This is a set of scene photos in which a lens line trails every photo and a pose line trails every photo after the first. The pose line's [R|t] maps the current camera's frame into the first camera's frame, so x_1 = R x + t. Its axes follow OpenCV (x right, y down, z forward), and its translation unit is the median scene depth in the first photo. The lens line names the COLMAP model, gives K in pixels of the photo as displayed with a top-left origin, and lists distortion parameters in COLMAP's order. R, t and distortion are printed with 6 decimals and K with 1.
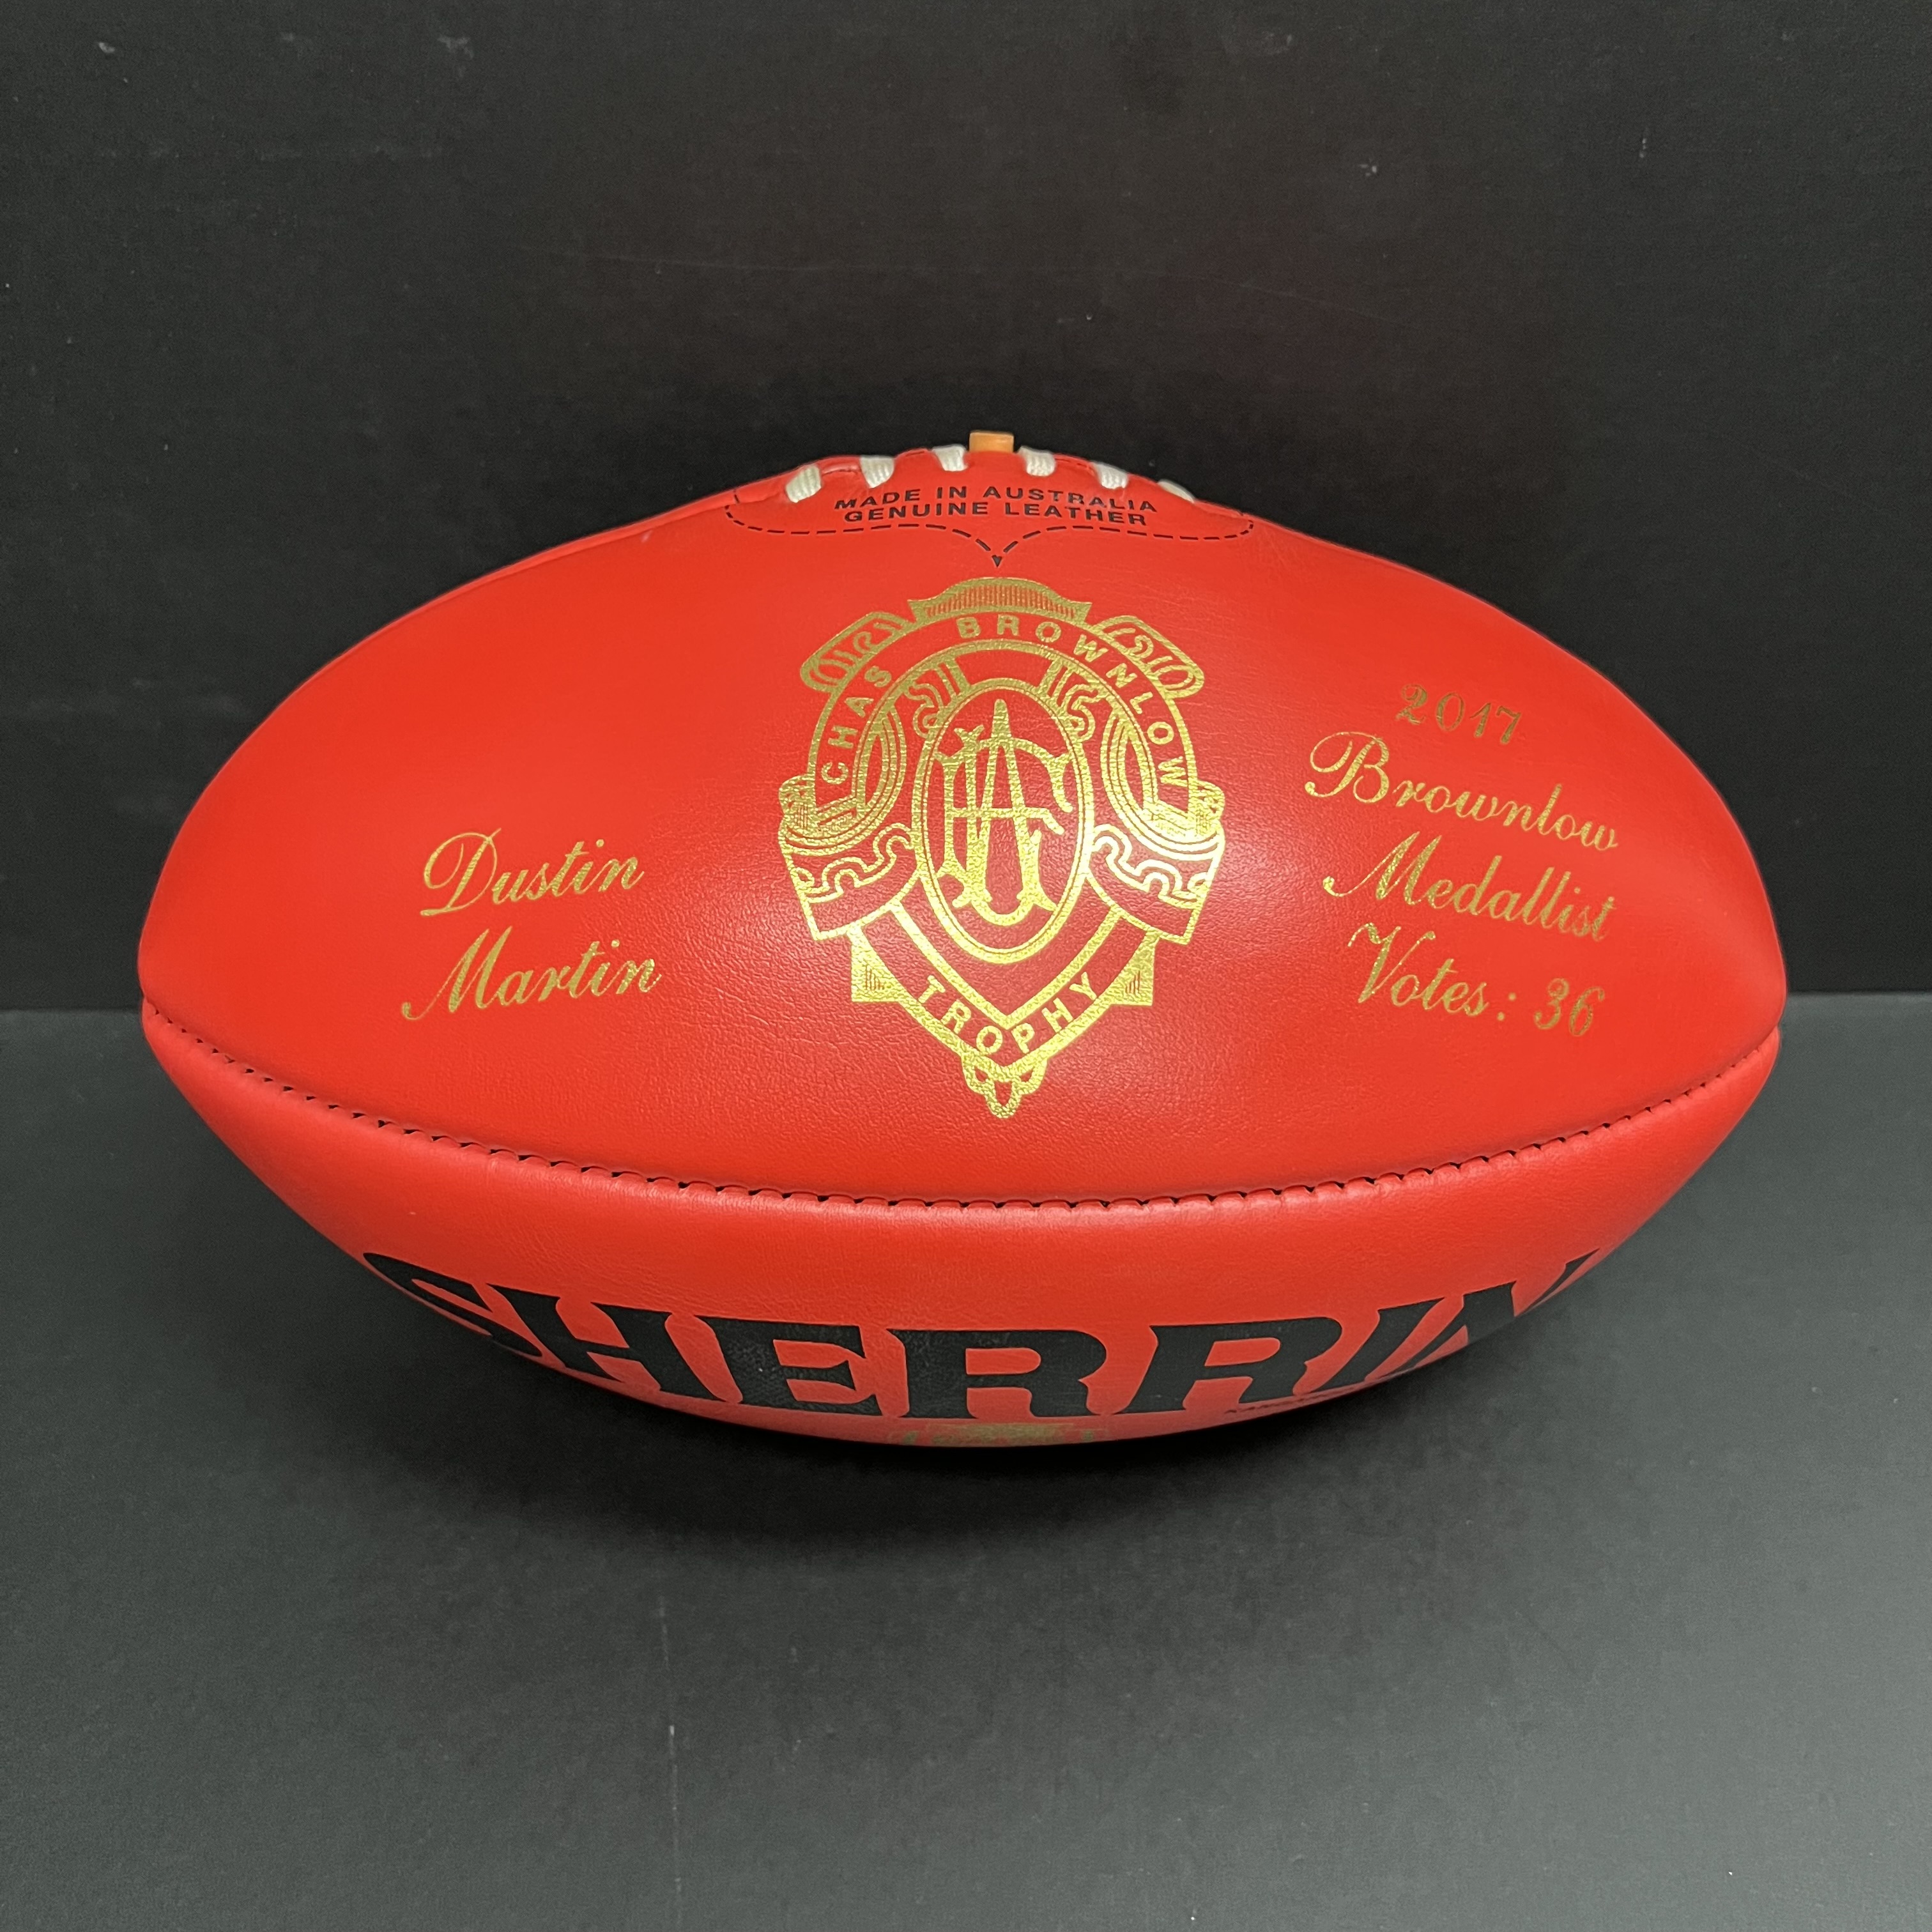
lens RADIAL K [[2039.7, 0, 972.8], [0, 2039.7, 976.6], [0, 0, 1]] dist [-0.001527, 0.000000]
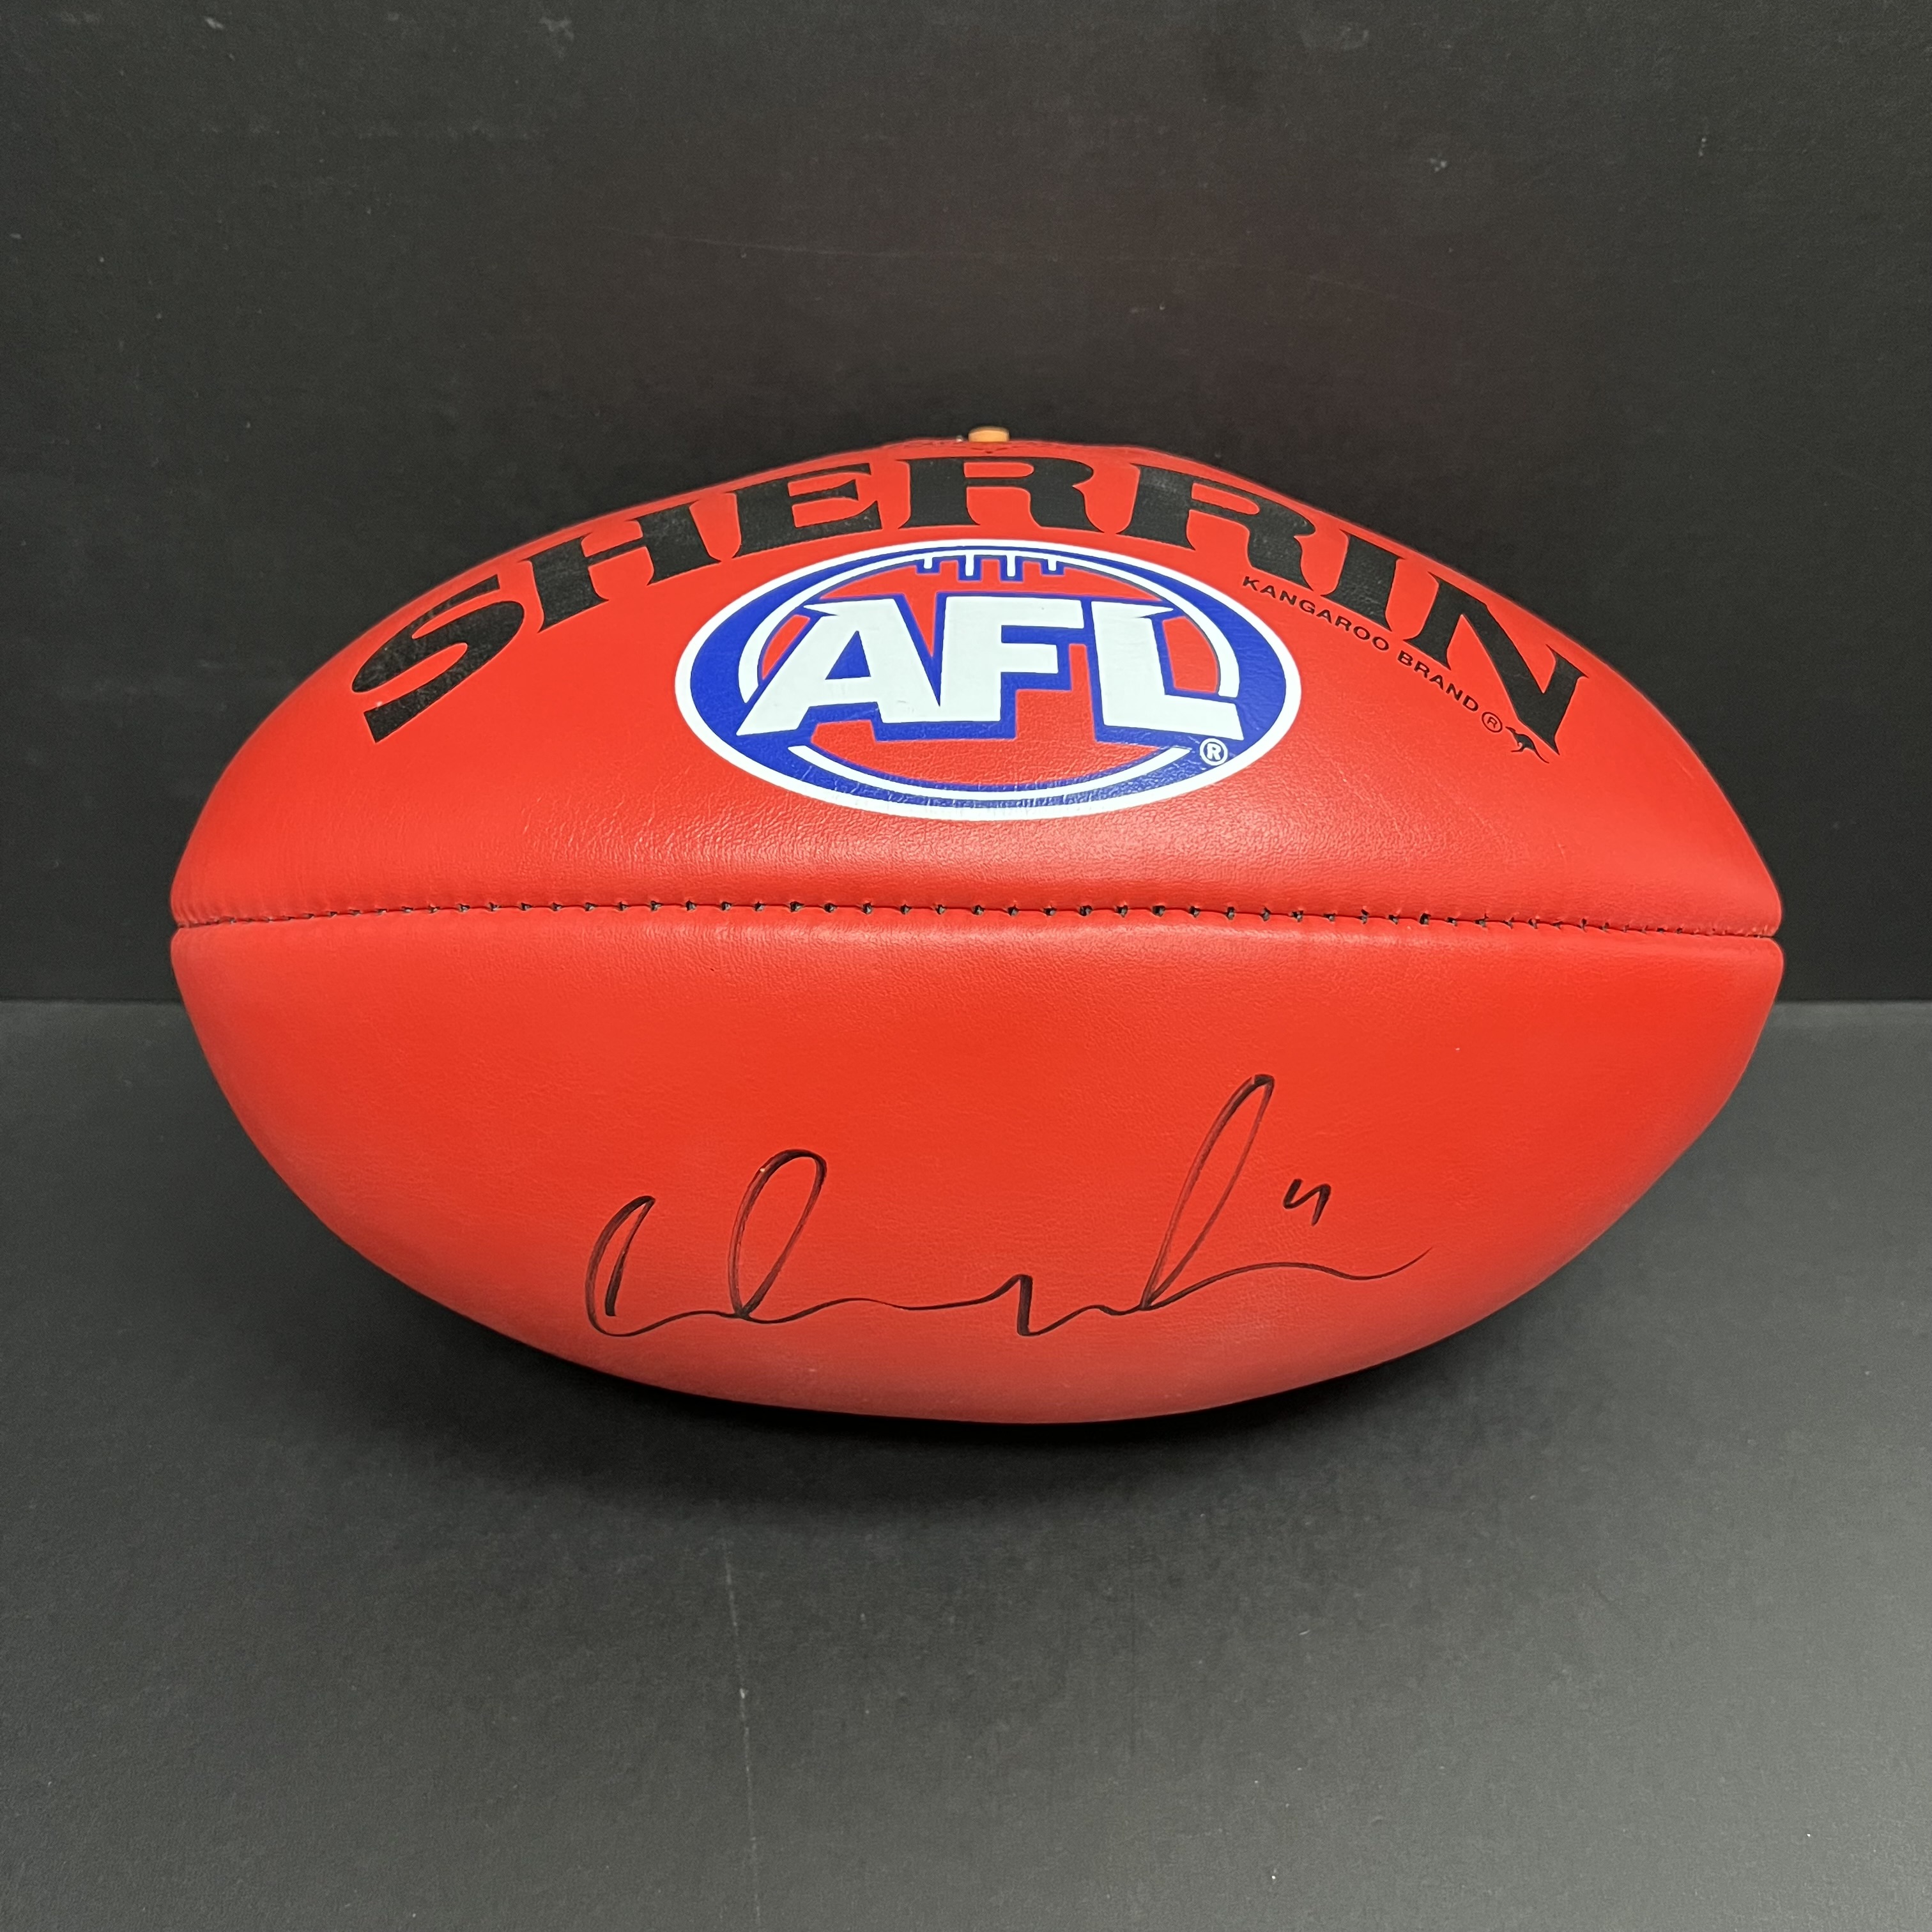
lens RADIAL K [[2039.7, 0, 976.4], [0, 2039.7, 981.3], [0, 0, 1]] dist [-0.001527, 0.000000]
pose [[0.999794, 0.009919, 0.017692, -0.055378], [-0.009088, 0.998878, -0.046473, 0.069659], [-0.018133, 0.046302, 0.998763, -0.008407]]
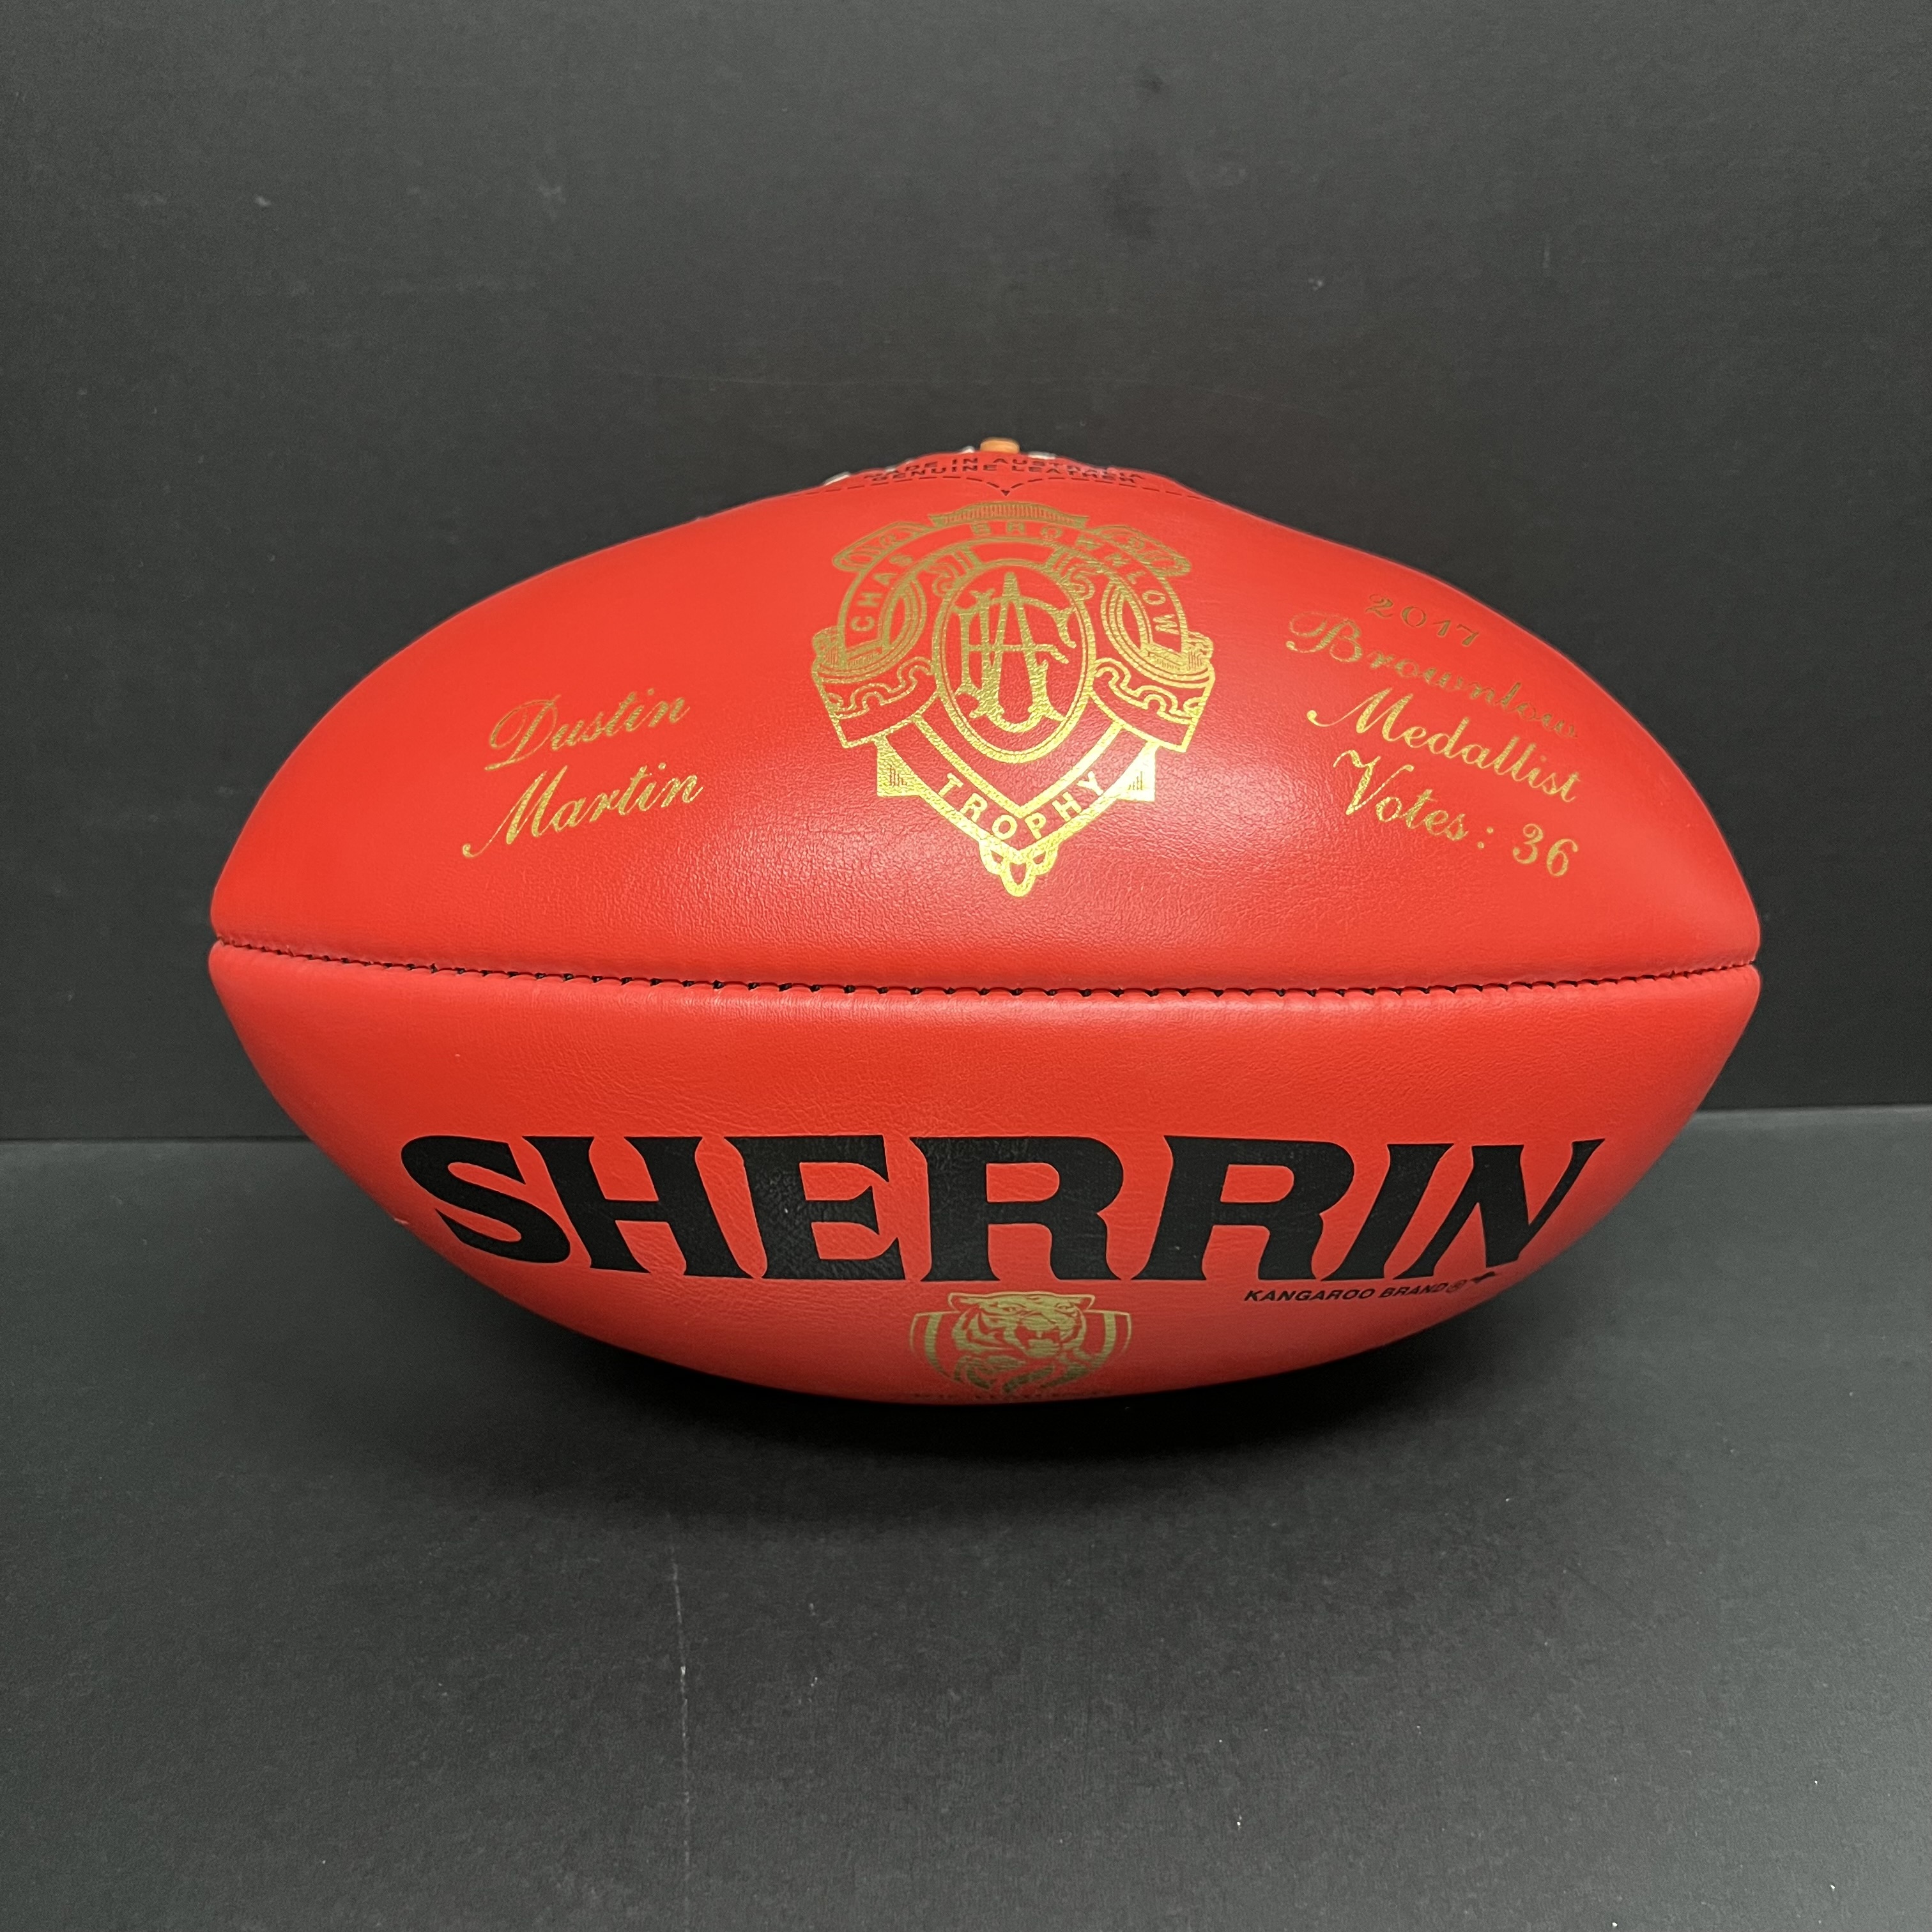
lens RADIAL K [[2039.7, 0, 957.9], [0, 2039.7, 969.6], [0, 0, 1]] dist [-0.001527, 0.000000]
pose [[0.999853, -0.012229, -0.012040, -0.003775], [0.007914, 0.951097, -0.308791, 0.357472], [0.015227, 0.308650, 0.951054, -0.004611]]
